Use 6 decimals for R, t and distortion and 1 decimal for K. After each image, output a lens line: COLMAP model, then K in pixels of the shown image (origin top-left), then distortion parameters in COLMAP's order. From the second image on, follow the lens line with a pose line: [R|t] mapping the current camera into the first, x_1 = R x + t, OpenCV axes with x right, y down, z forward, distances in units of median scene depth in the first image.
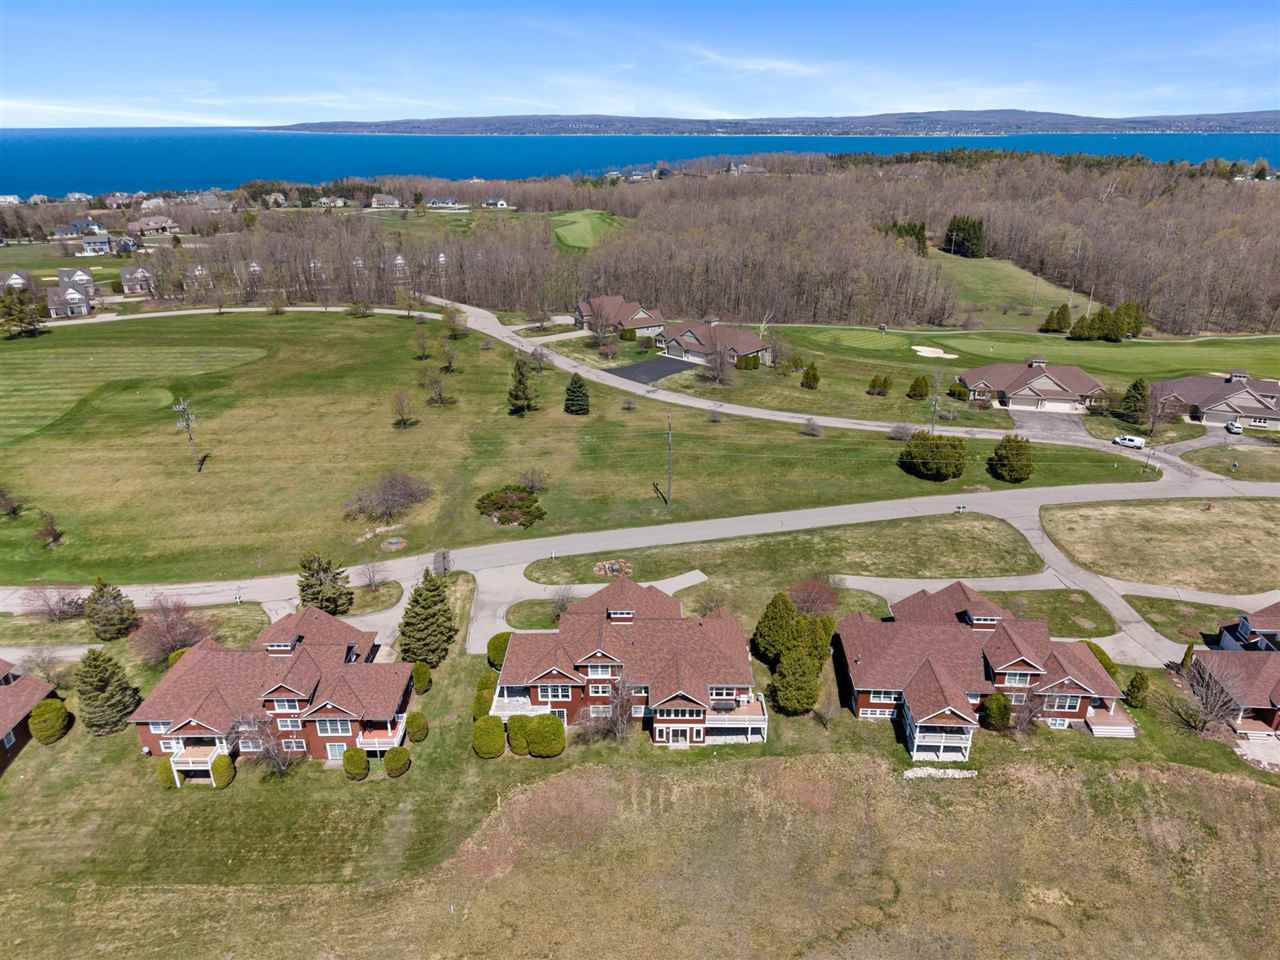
lens RADIAL K [[857.9, 0, 638.4], [0, 857.9, 476.7], [0, 0, 1]] dist [0.039949, -0.046874]
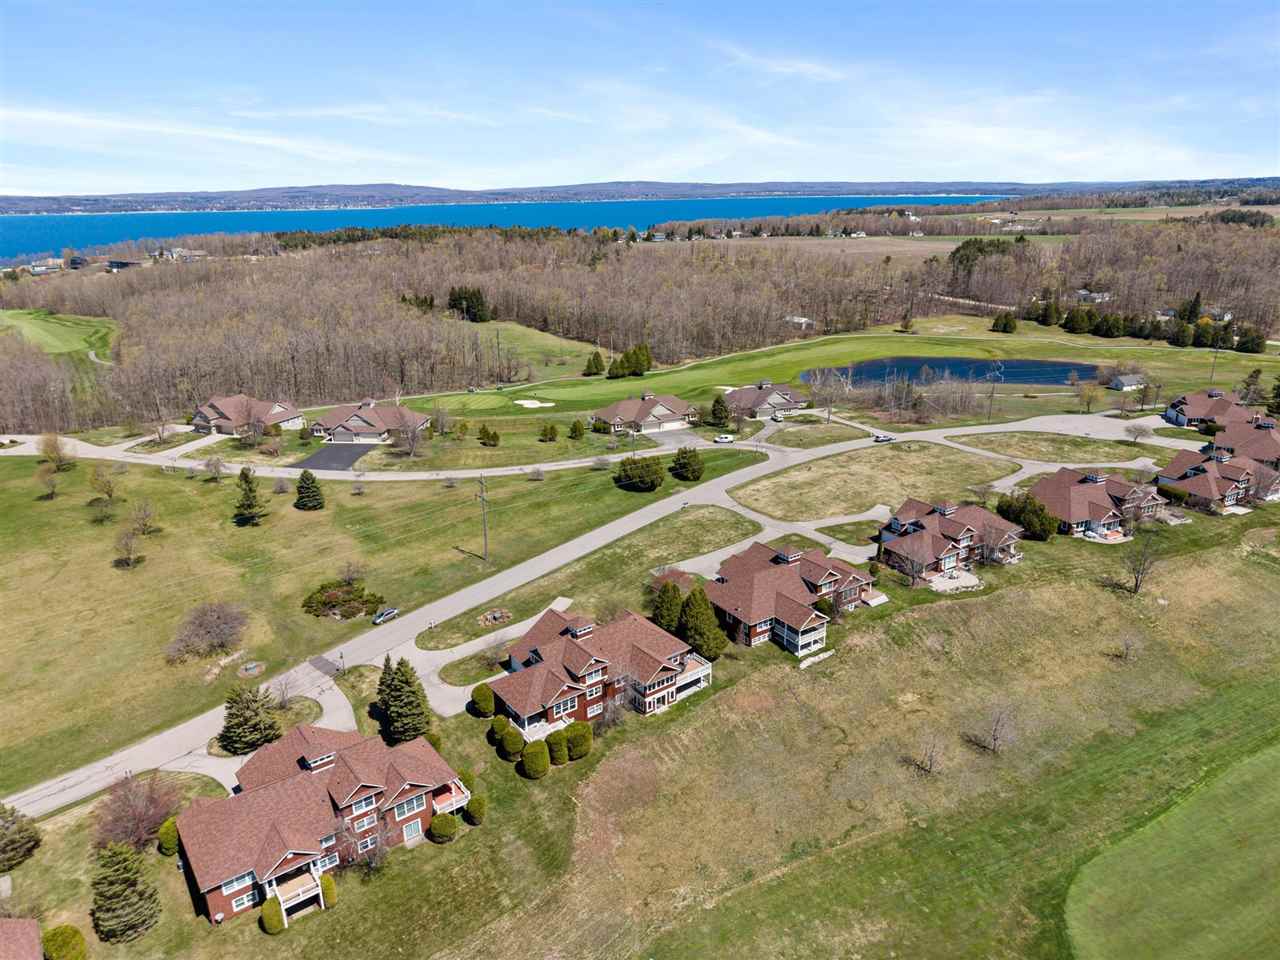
lens RADIAL K [[858.1, 0, 640.0], [0, 858.1, 480.0], [0, 0, 1]] dist [0.061811, -0.095232]
pose [[0.793424, -0.203196, 0.573750, -0.634862], [0.243438, 0.969892, 0.006846, -0.038869], [-0.557867, 0.134241, 0.819002, -0.088068]]
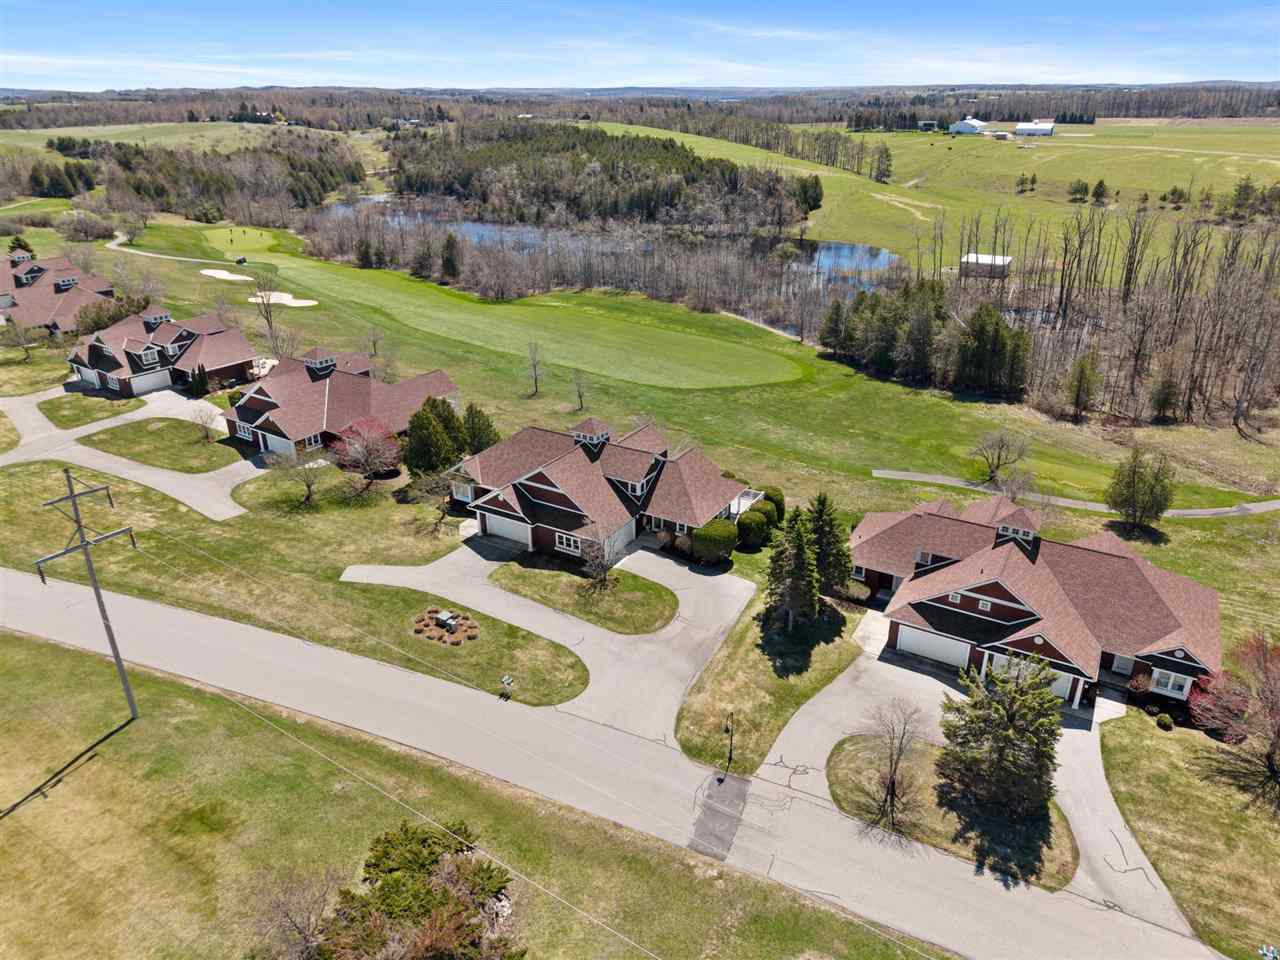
lens RADIAL K [[863.2, 0, 640.4], [0, 863.2, 475.5], [0, 0, 1]] dist [0.001959, 0.007394]
pose [[-0.860194, -0.198449, 0.469770, -0.472167], [0.208998, 0.703081, 0.679703, -0.381052], [-0.465173, 0.682858, -0.563311, 1.519725]]
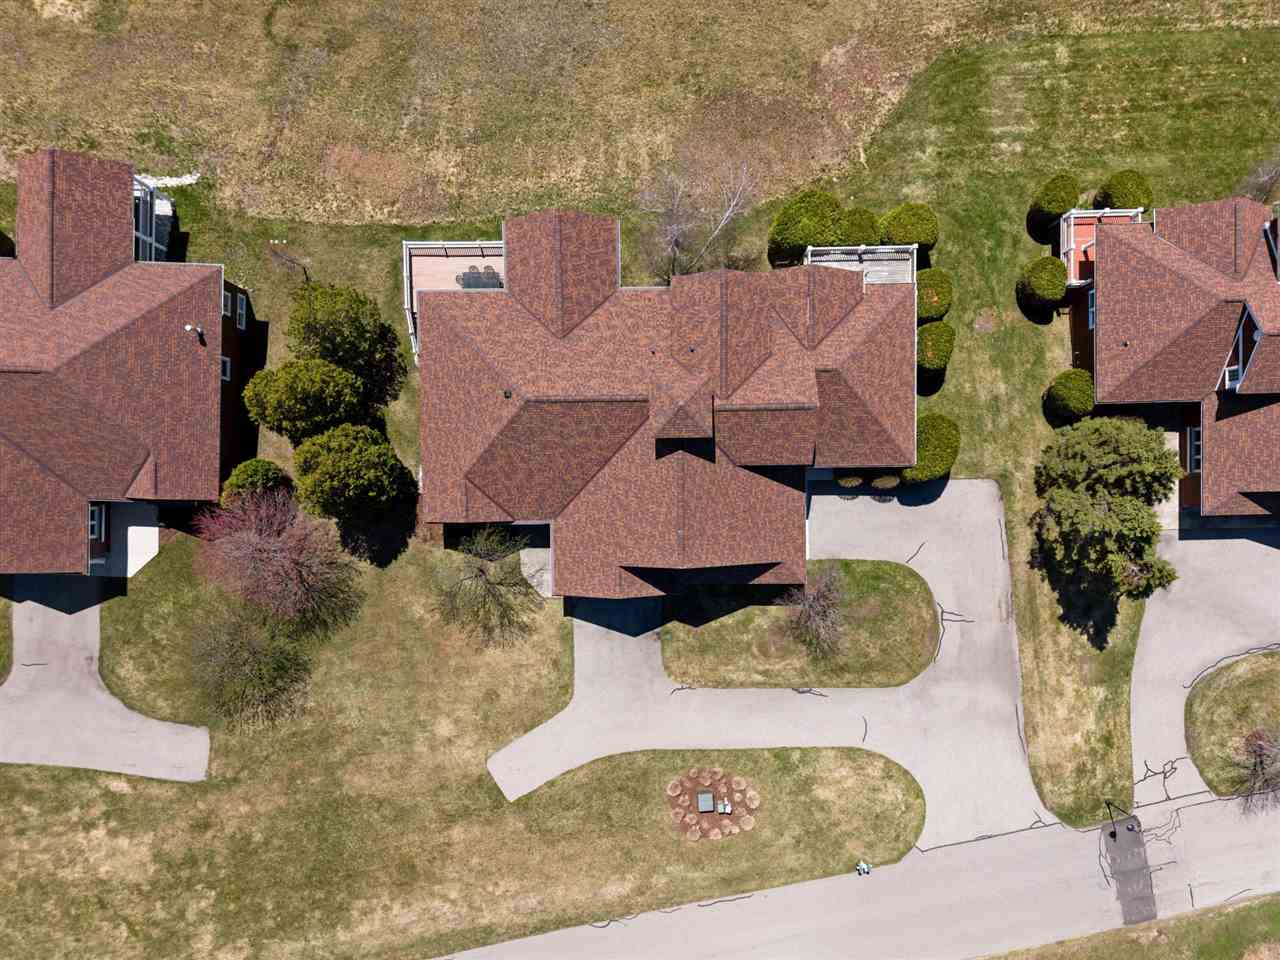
lens RADIAL K [[857.9, 0, 638.4], [0, 857.9, 476.7], [0, 0, 1]] dist [0.039949, -0.046874]
pose [[-0.999639, 0.020429, 0.017461, -0.005947], [0.007175, -0.423264, 0.905978, -0.265478], [0.025899, 0.905776, 0.422965, 0.867392]]
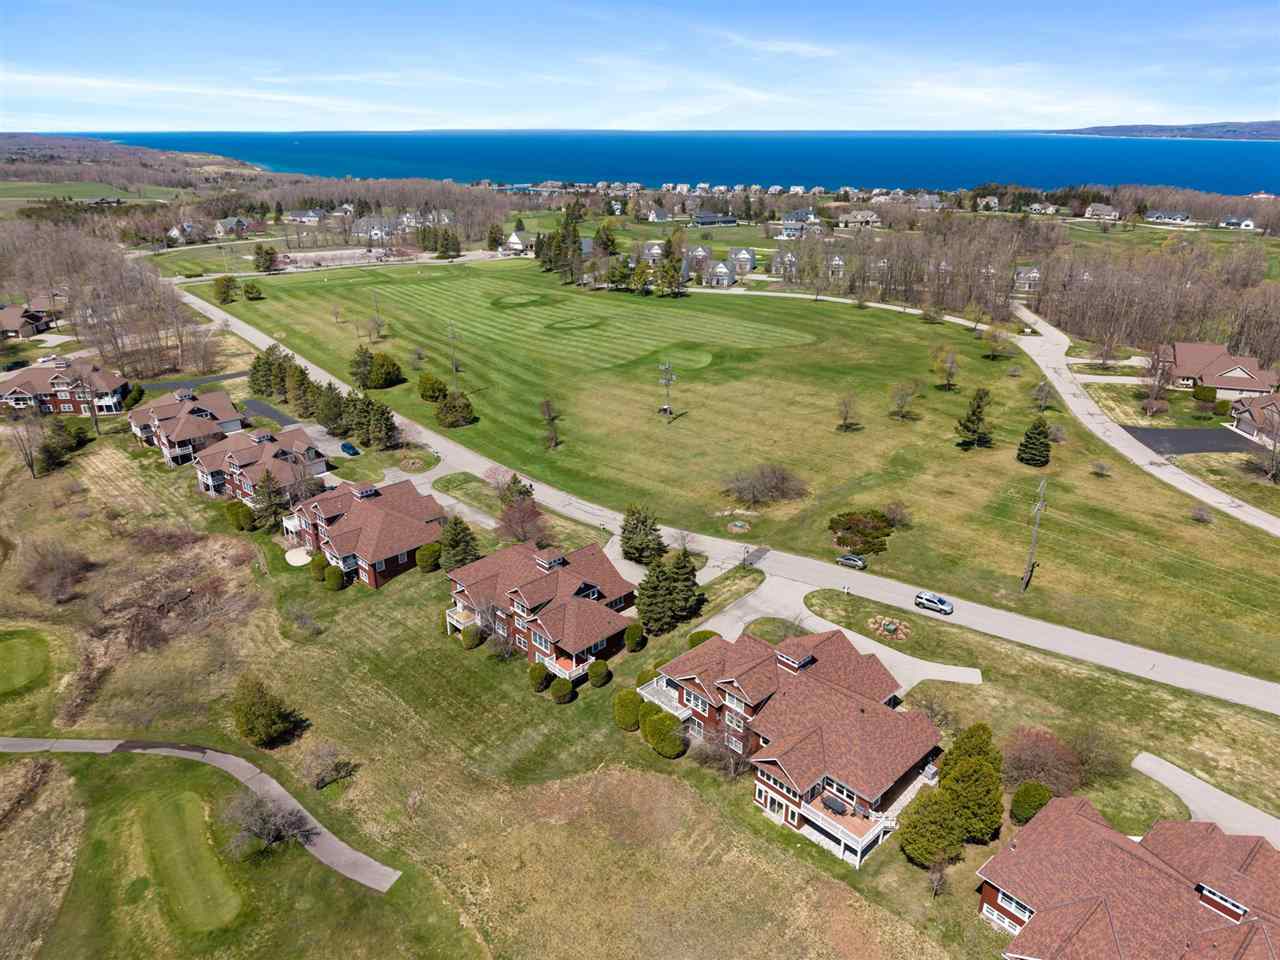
lens RADIAL K [[857.9, 0, 638.4], [0, 857.9, 476.7], [0, 0, 1]] dist [0.039949, -0.046874]
pose [[0.691889, 0.276648, -0.666900, 0.440309], [-0.278804, 0.954406, 0.106662, -0.082267], [0.666002, 0.112136, 0.737474, 0.193734]]
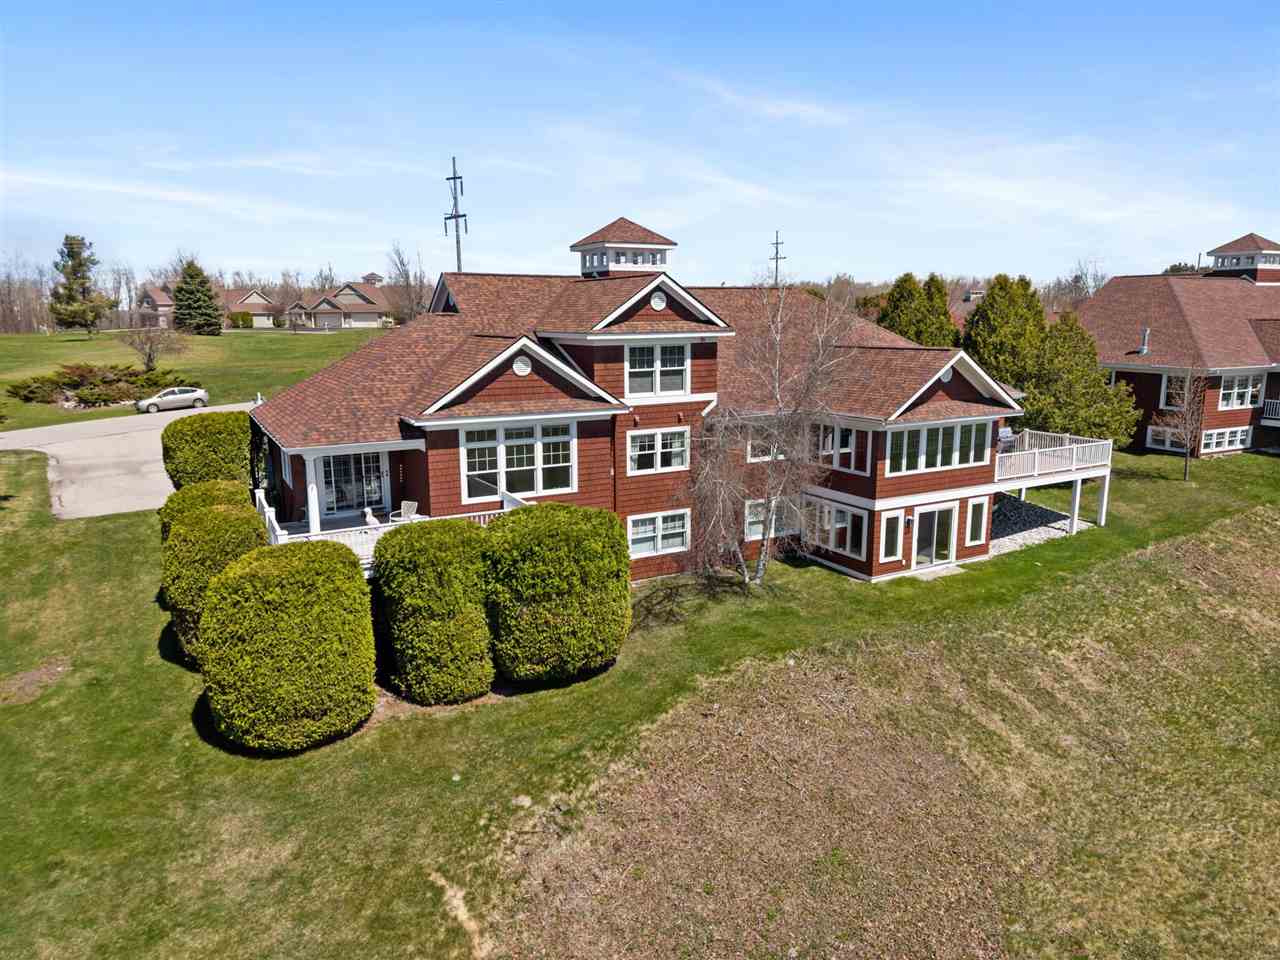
lens RADIAL K [[863.2, 0, 640.4], [0, 863.2, 475.5], [0, 0, 1]] dist [0.001959, 0.007394]
pose [[0.870280, -0.088809, 0.484485, -0.190625], [0.189630, 0.968205, -0.163153, 0.301098], [-0.454591, 0.233862, 0.859451, 0.749218]]
